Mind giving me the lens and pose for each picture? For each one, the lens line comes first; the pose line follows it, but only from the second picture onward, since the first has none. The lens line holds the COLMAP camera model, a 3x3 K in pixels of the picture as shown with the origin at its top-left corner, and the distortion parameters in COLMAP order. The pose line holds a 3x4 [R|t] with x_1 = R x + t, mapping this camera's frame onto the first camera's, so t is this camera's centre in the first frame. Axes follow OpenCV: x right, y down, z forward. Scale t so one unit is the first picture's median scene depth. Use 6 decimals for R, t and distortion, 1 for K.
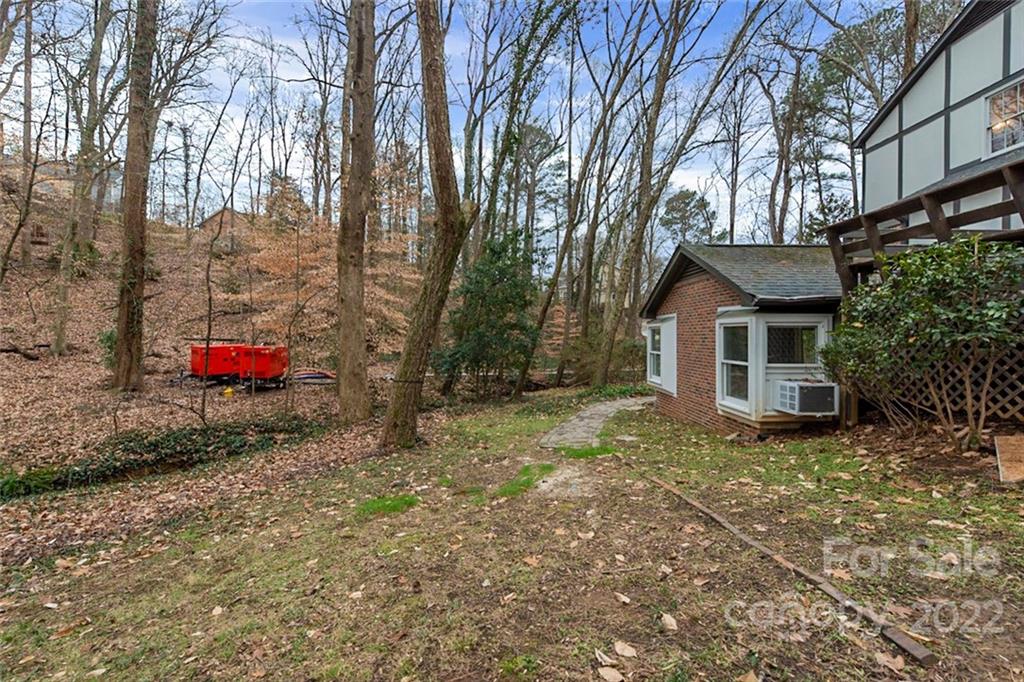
lens RADIAL K [[422.5, 0, 512.0], [0, 422.5, 341.0], [0, 0, 1]] dist [0.000114, -0.000140]
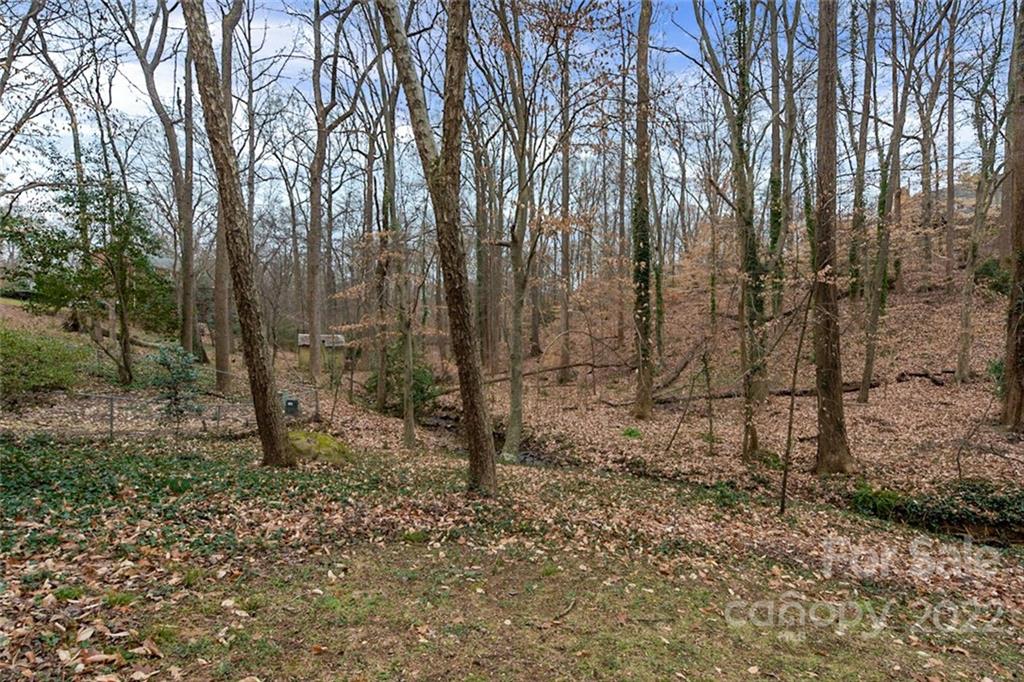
lens RADIAL K [[422.5, 0, 512.0], [0, 422.5, 341.0], [0, 0, 1]] dist [0.000114, -0.000140]
pose [[-0.041044, -0.053658, -0.997715, 0.364116], [-0.017617, 0.998441, -0.052972, -0.107303], [0.999002, 0.015403, -0.041926, 0.333066]]
